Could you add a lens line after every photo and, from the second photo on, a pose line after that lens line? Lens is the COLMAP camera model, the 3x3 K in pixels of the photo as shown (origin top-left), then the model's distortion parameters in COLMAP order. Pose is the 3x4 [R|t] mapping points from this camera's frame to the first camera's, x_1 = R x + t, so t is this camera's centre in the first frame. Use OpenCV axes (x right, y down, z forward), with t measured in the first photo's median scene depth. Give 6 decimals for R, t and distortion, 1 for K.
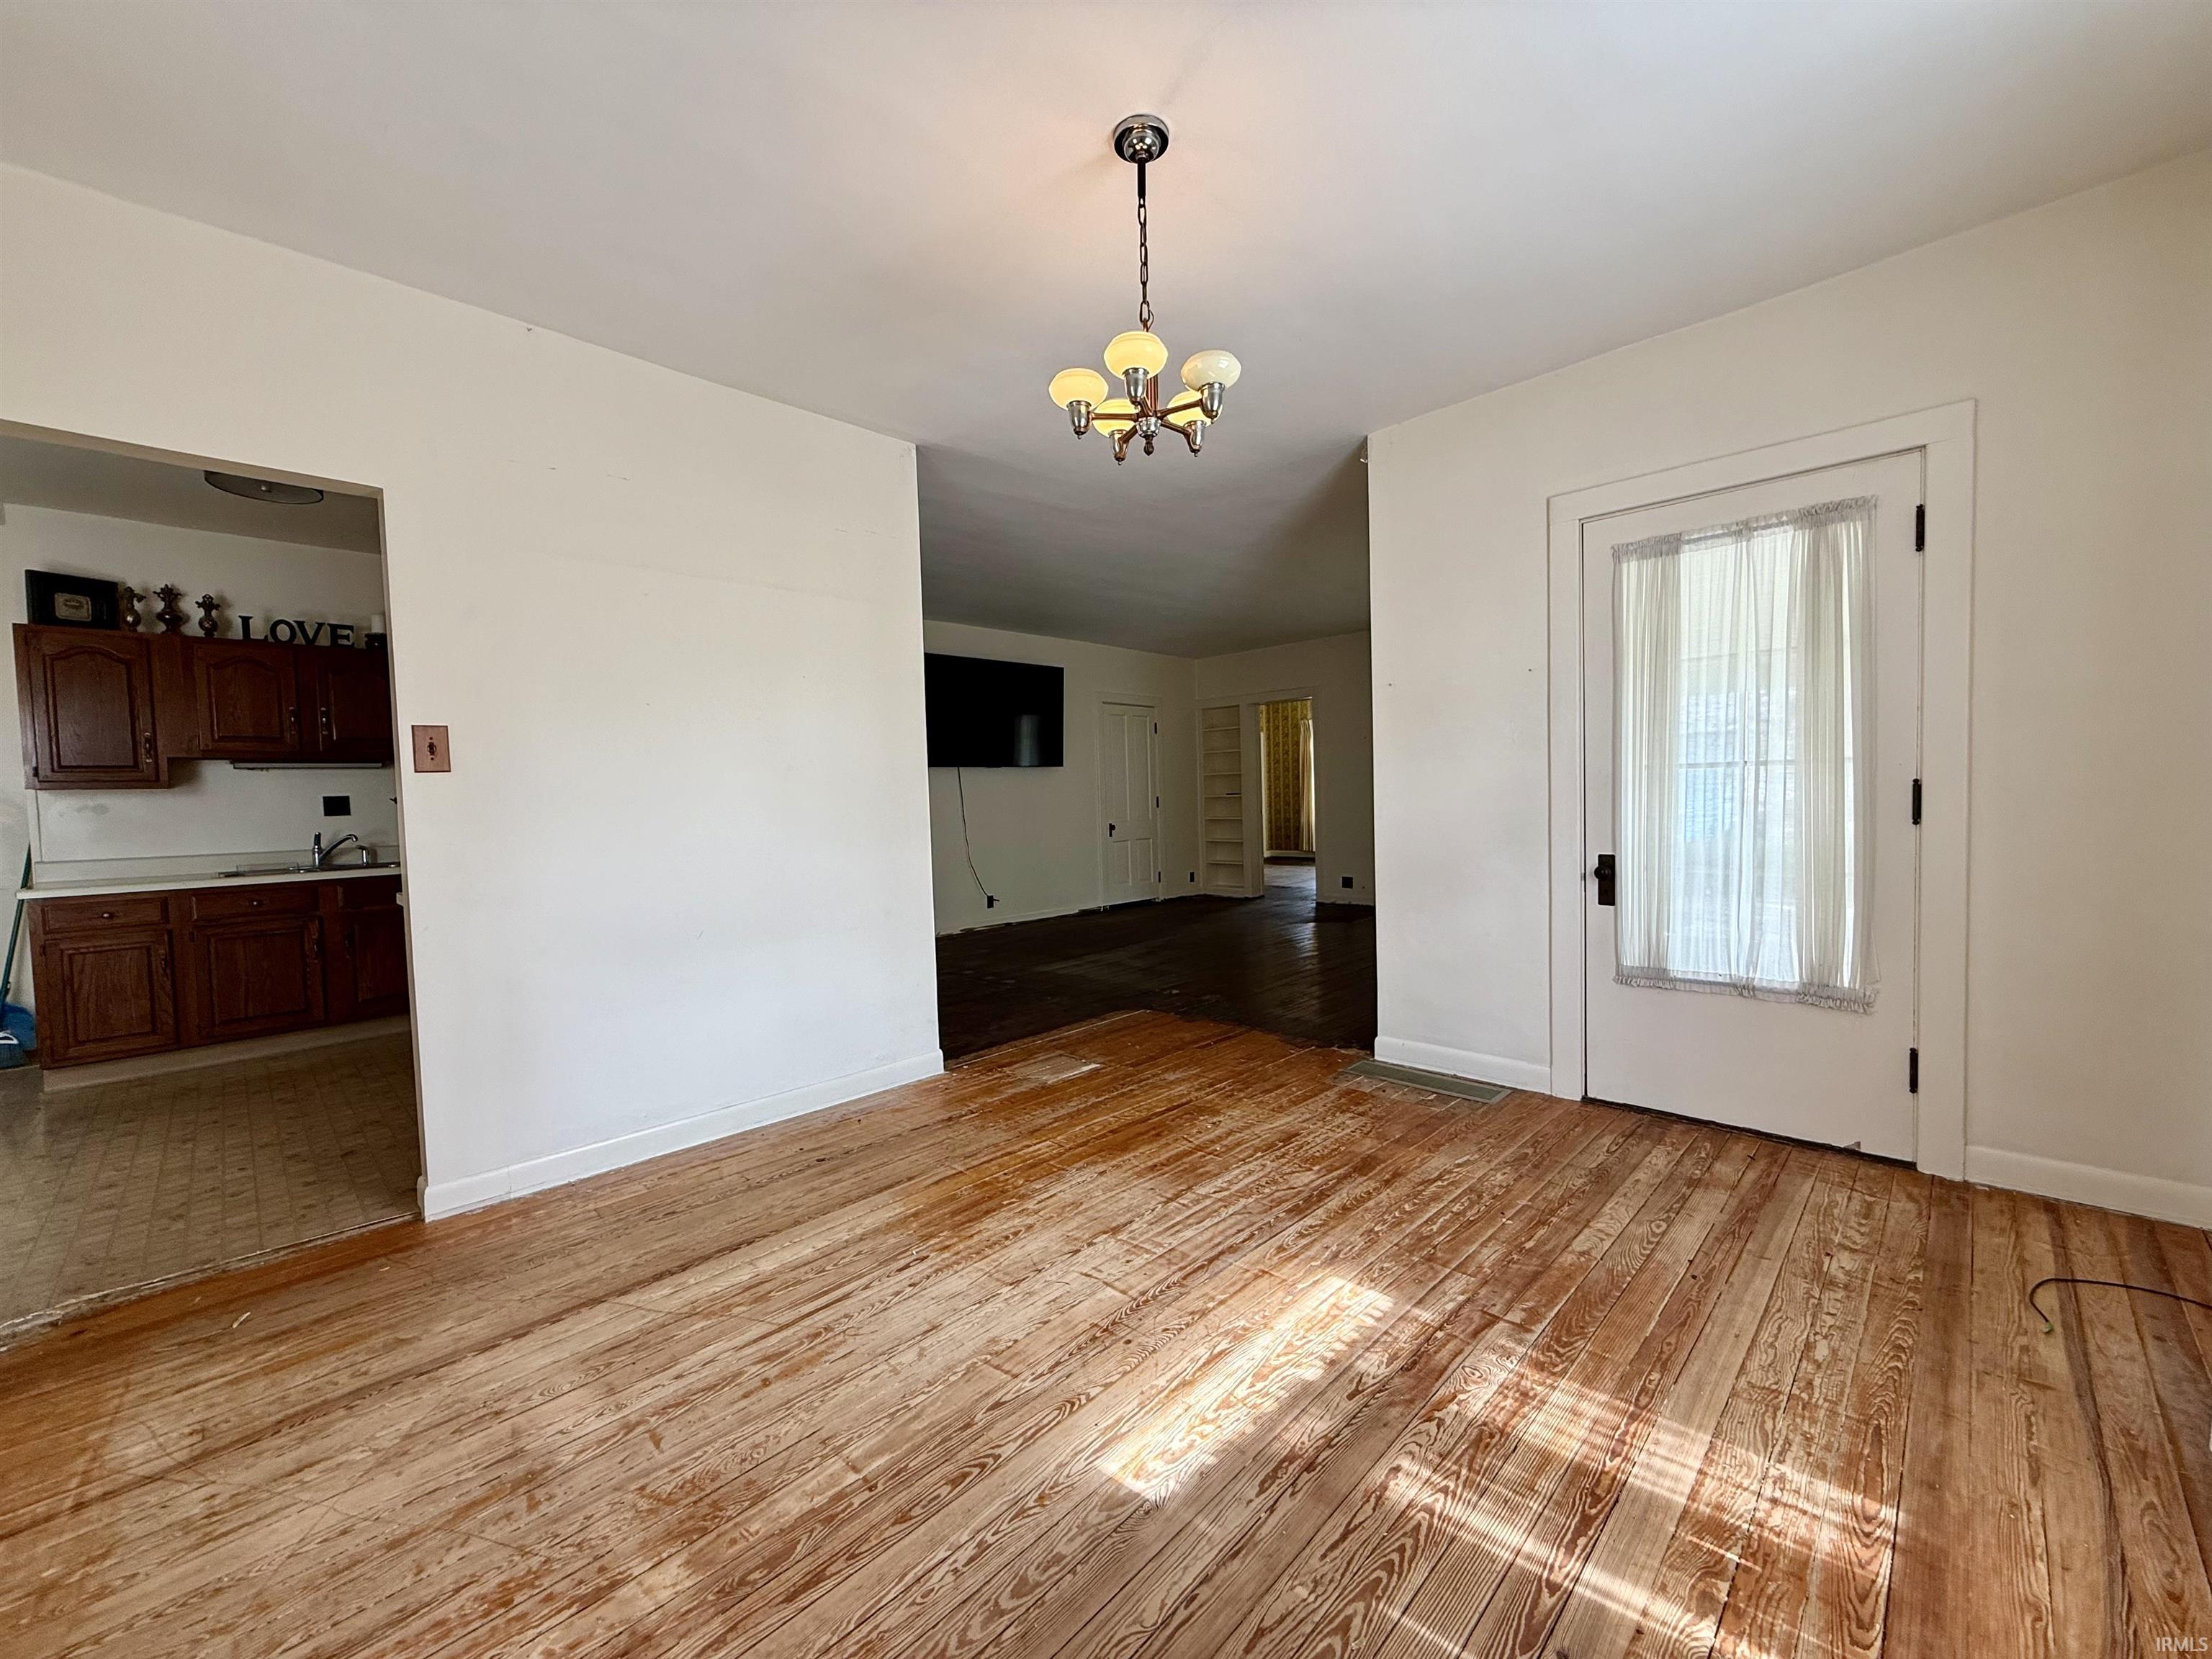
lens RADIAL K [[881.8, 0, 1106.0], [0, 881.8, 829.5], [0, 0, 1]] dist [0.001202, 0.000292]
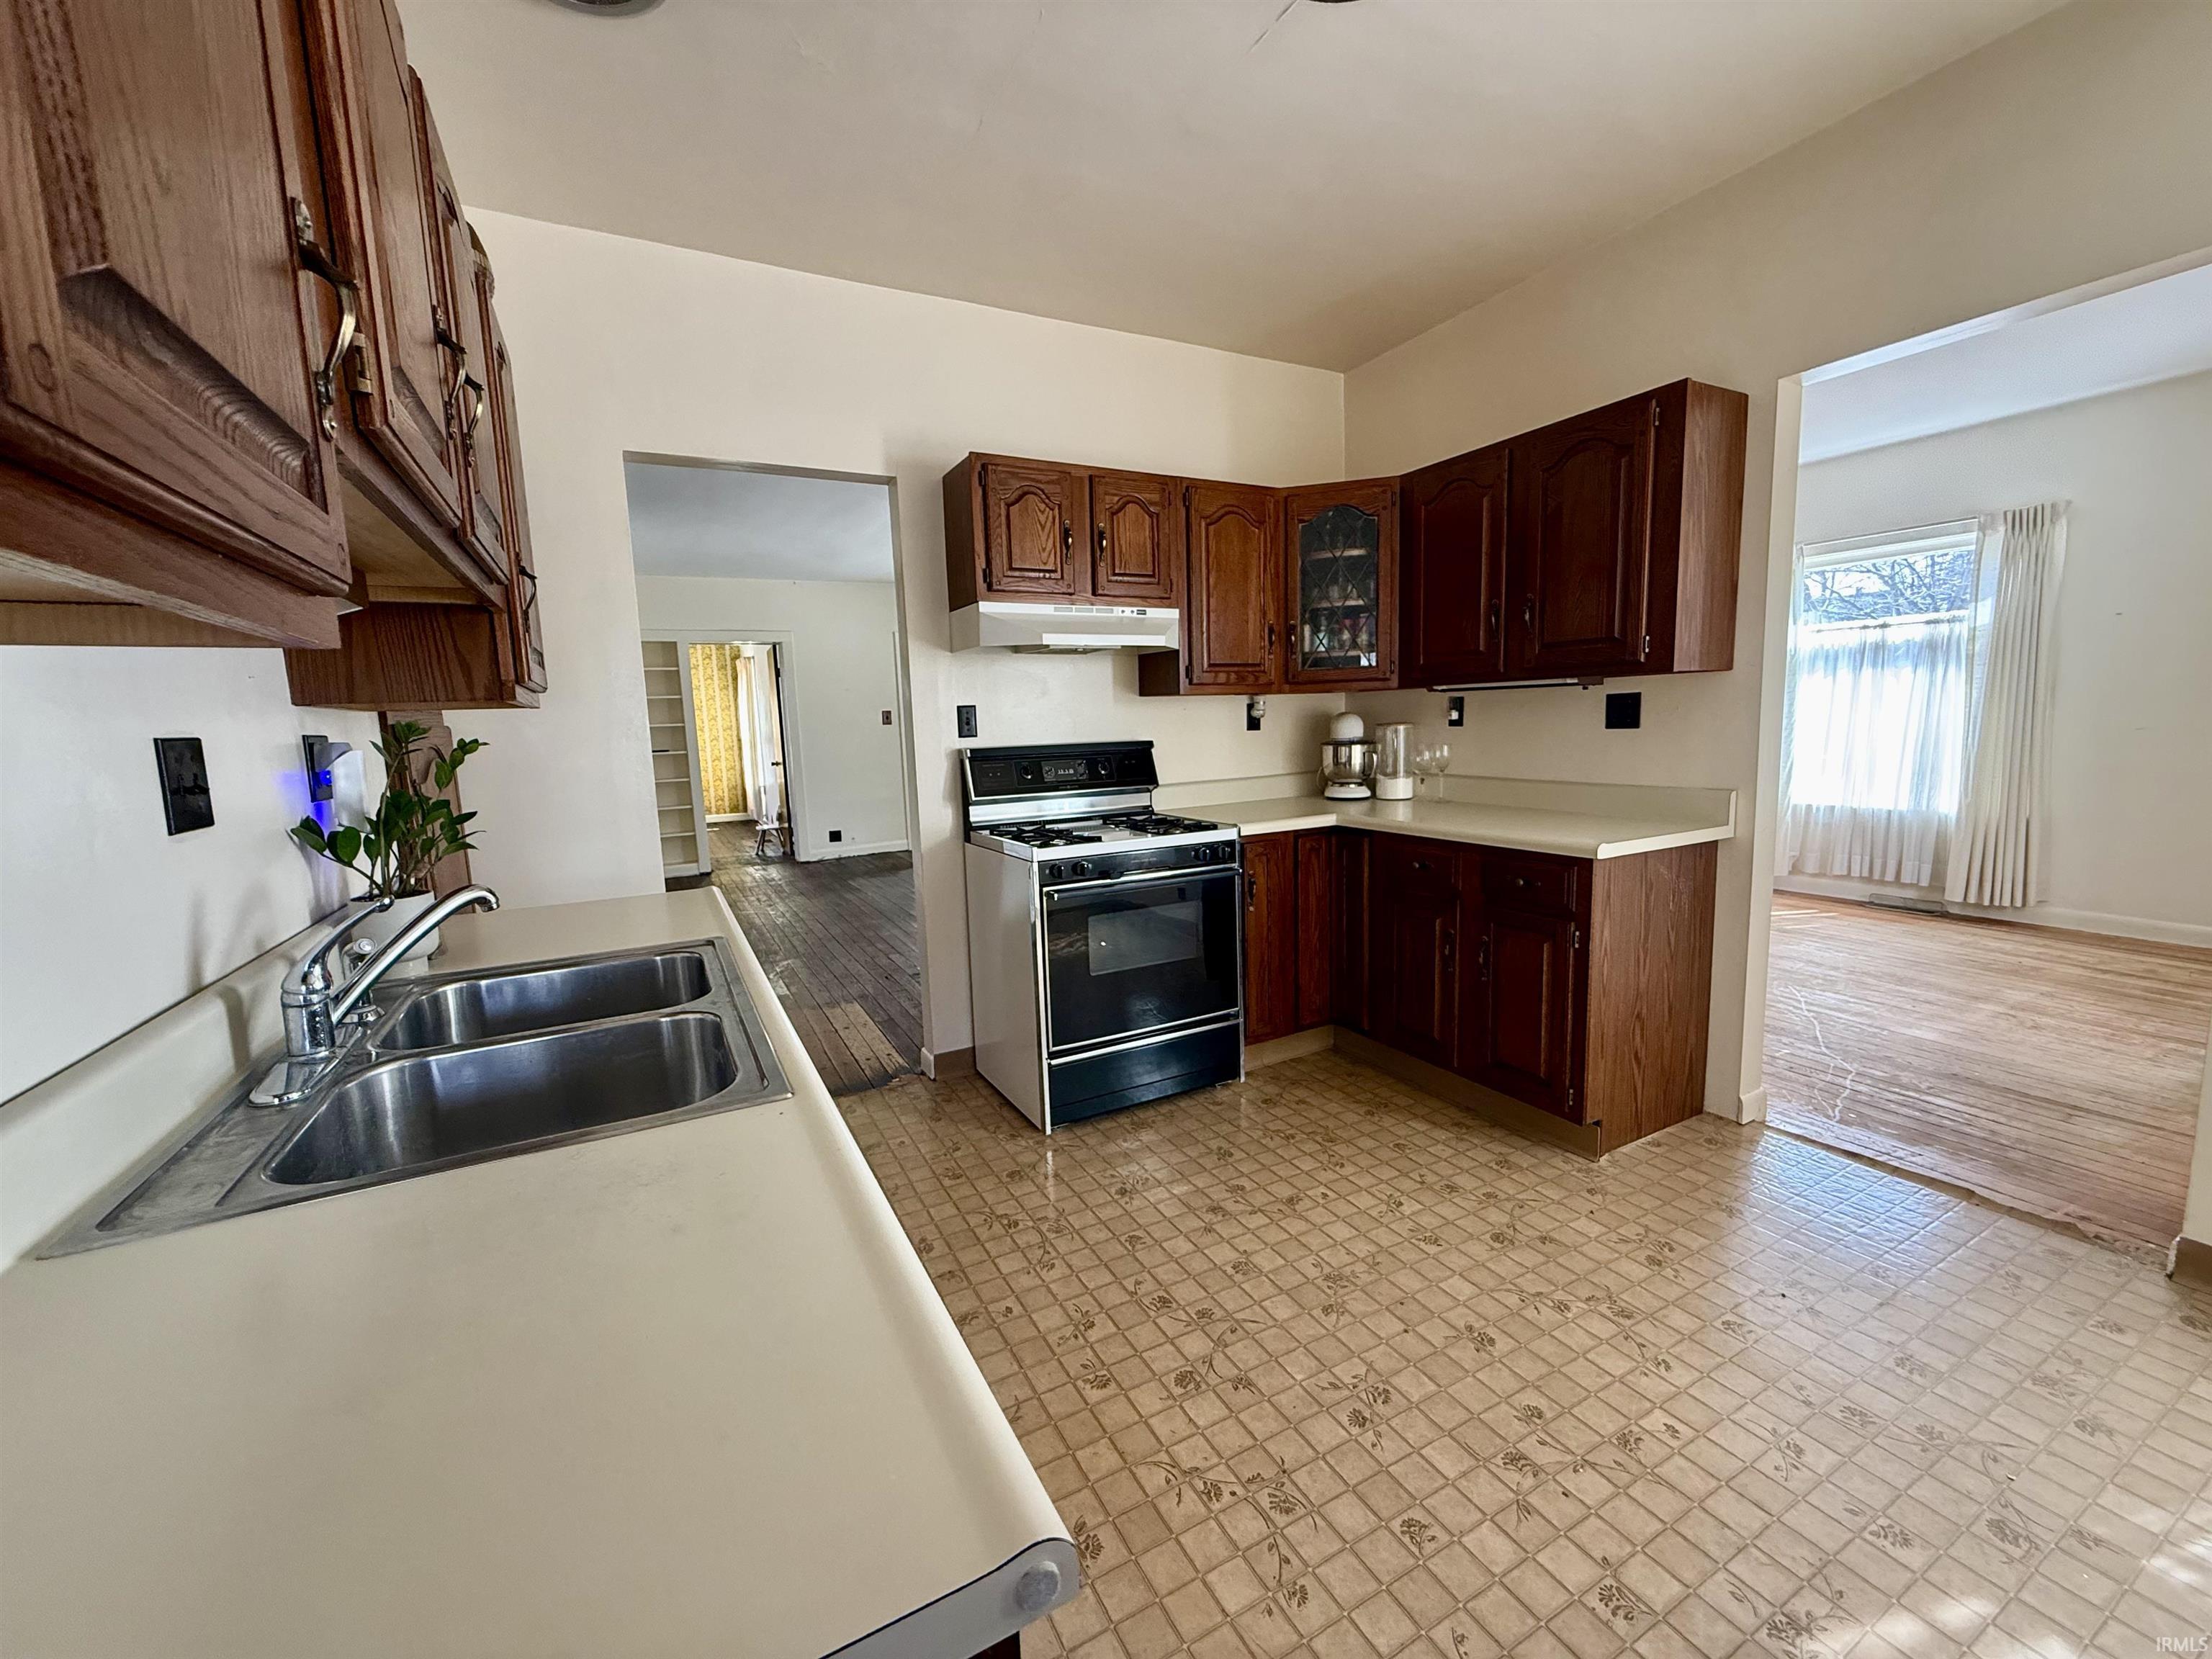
lens RADIAL K [[881.8, 0, 1106.0], [0, 881.8, 829.5], [0, 0, 1]] dist [0.001202, 0.000292]
pose [[0.301664, -0.098652, 0.948297, -1.846089], [0.067167, 0.994360, 0.082077, -0.006861], [-0.951045, 0.038934, 0.306589, 0.874034]]
